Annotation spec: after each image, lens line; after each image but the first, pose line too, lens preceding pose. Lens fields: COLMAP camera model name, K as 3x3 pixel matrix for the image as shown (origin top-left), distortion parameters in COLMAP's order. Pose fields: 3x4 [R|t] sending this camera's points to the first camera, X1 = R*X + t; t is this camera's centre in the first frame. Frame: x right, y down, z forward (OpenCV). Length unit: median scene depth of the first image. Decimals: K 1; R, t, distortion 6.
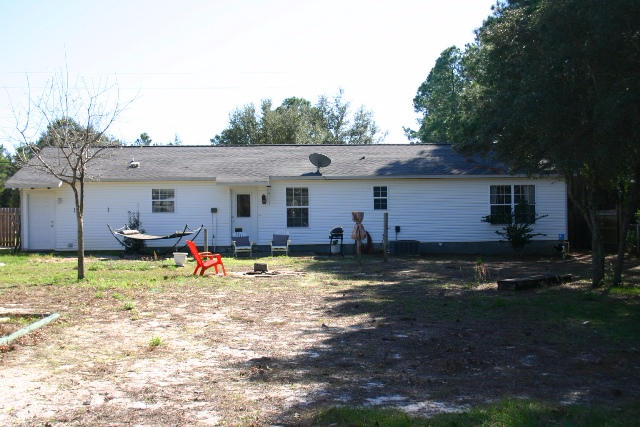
lens RADIAL K [[799.5, 0, 320.8], [0, 799.5, 218.0], [0, 0, 1]] dist [-0.058964, 0.000000]
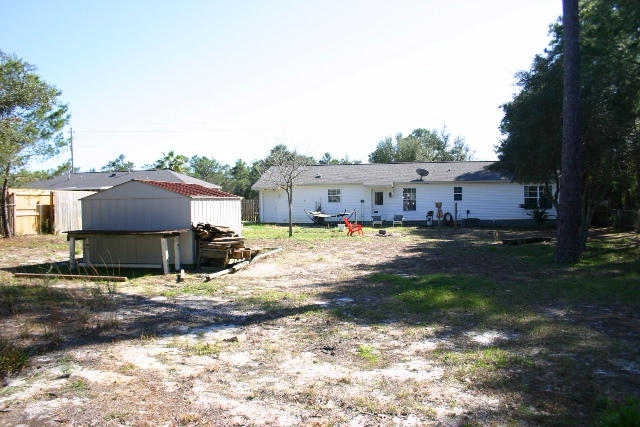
lens RADIAL K [[517.2, 0, 319.8], [0, 517.2, 212.5], [0, 0, 1]] dist [-0.138428, 0.100190]
pose [[0.972466, 0.002945, -0.233027, 0.044629], [0.000803, 0.999872, 0.015986, -0.002804], [0.233044, -0.015733, 0.972339, -0.151947]]
